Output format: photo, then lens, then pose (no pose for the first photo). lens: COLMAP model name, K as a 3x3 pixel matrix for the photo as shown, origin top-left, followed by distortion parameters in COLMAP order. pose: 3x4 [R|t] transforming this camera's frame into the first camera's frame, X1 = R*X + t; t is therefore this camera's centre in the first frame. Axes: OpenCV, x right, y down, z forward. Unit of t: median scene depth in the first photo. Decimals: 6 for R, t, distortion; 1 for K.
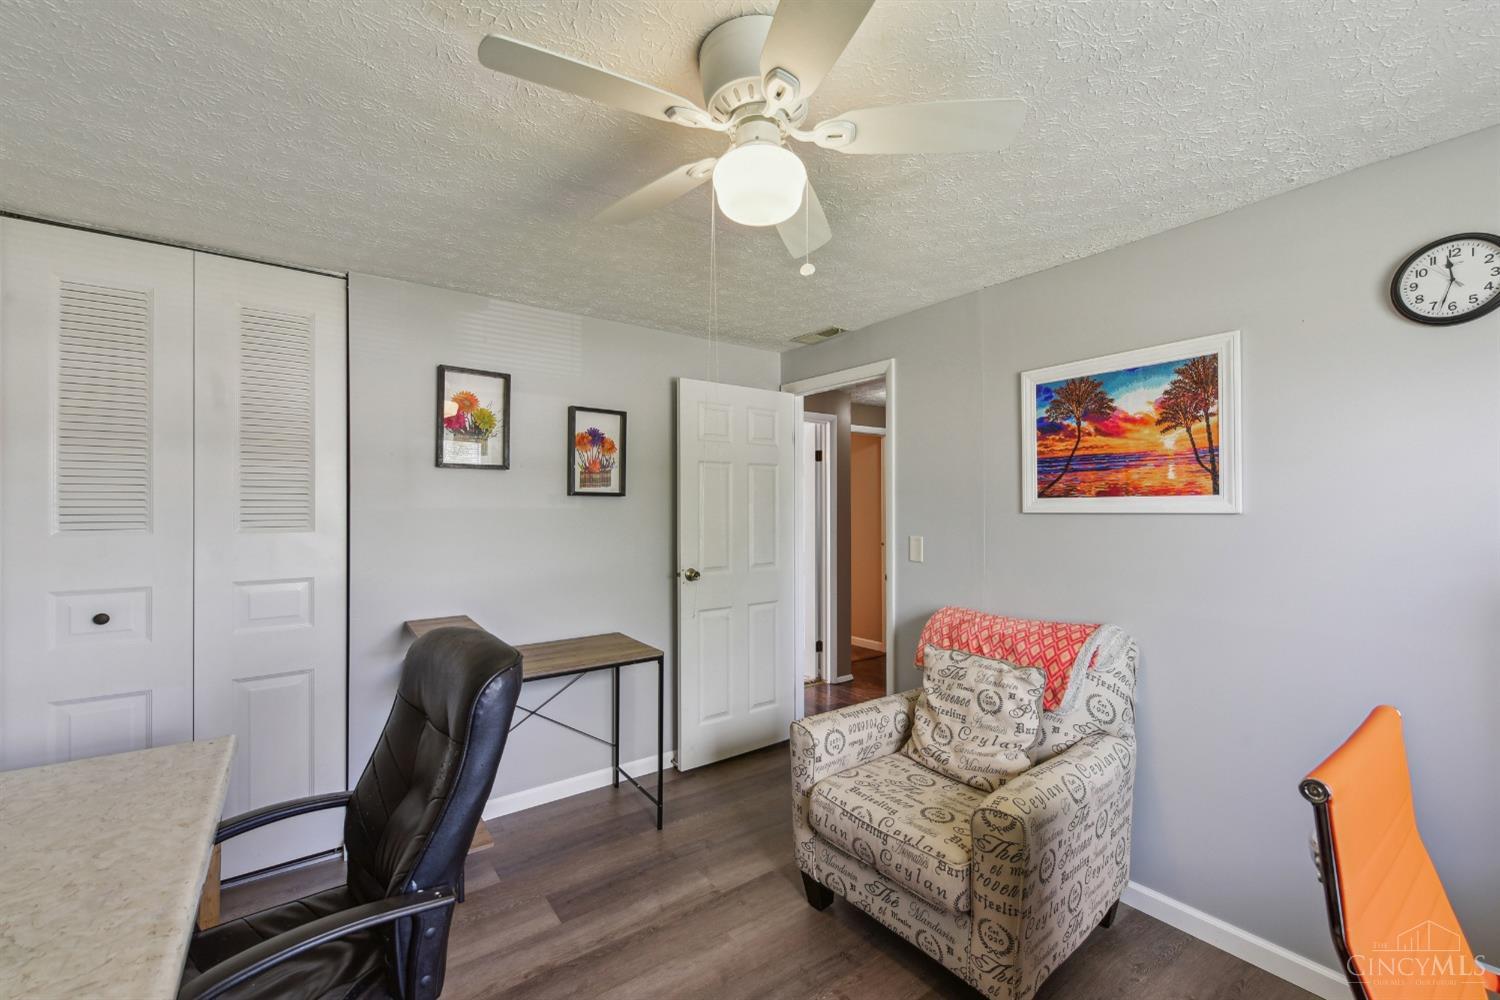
lens RADIAL K [[602.2, 0, 752.4], [0, 602.2, 499.6], [0, 0, 1]] dist [-0.004830, -0.000824]
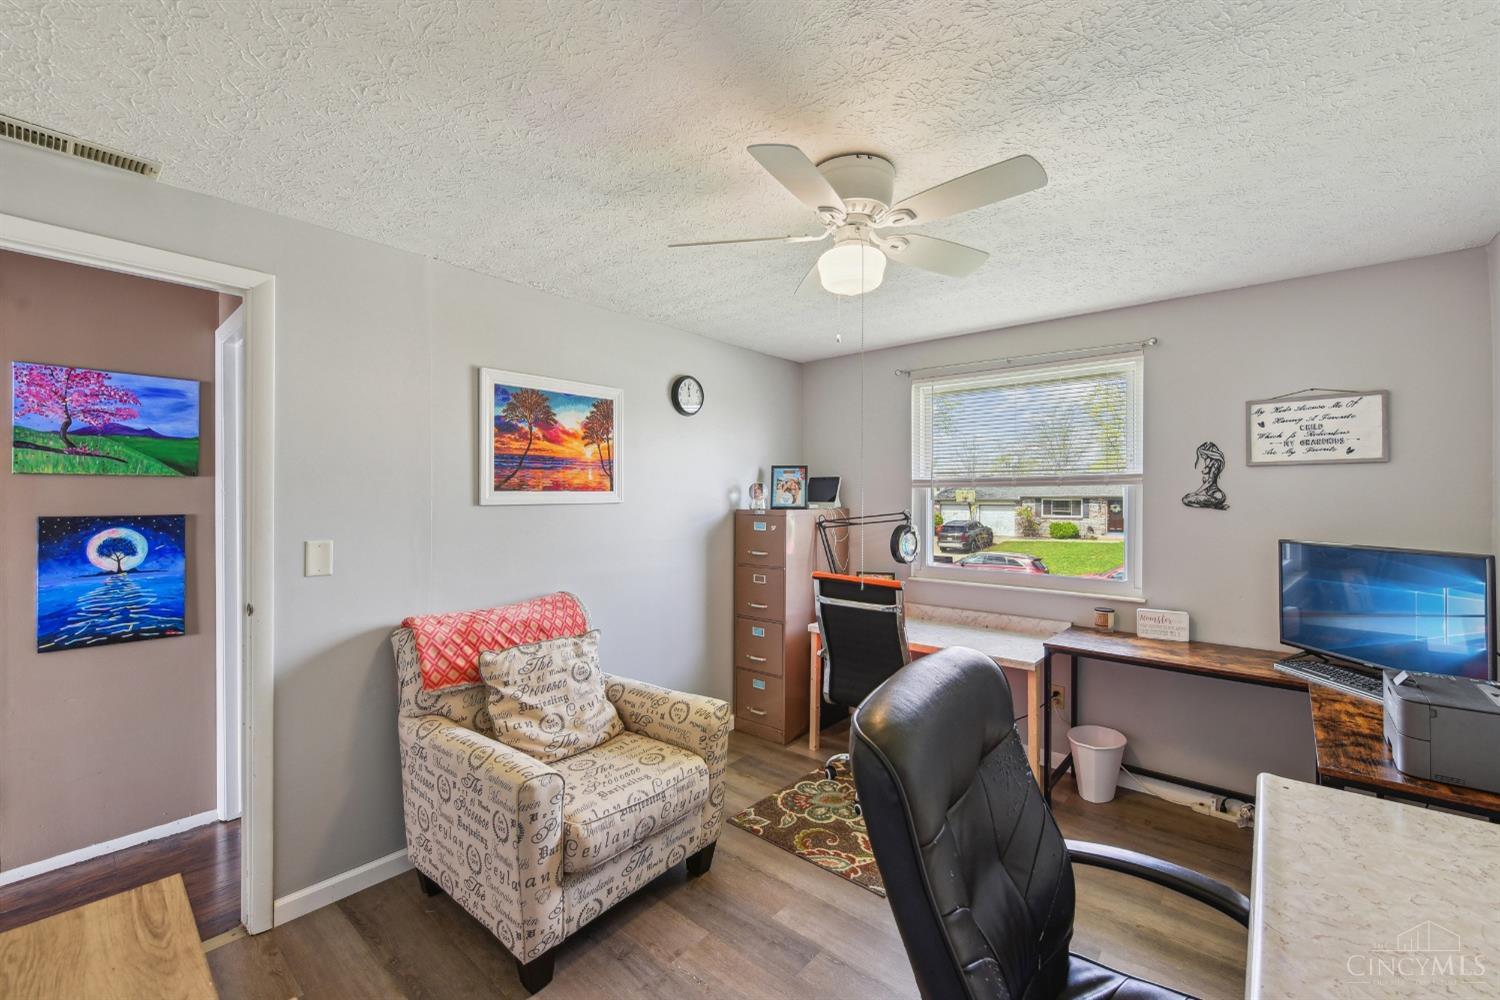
lens RADIAL K [[602.2, 0, 759.2], [0, 602.2, 497.2], [0, 0, 1]] dist [-0.004830, -0.000824]
pose [[-0.225096, -0.003790, 0.974329, -0.751167], [-0.014581, 0.999894, 0.000521, 0.001080], [-0.974227, -0.014089, -0.225128, 0.891420]]
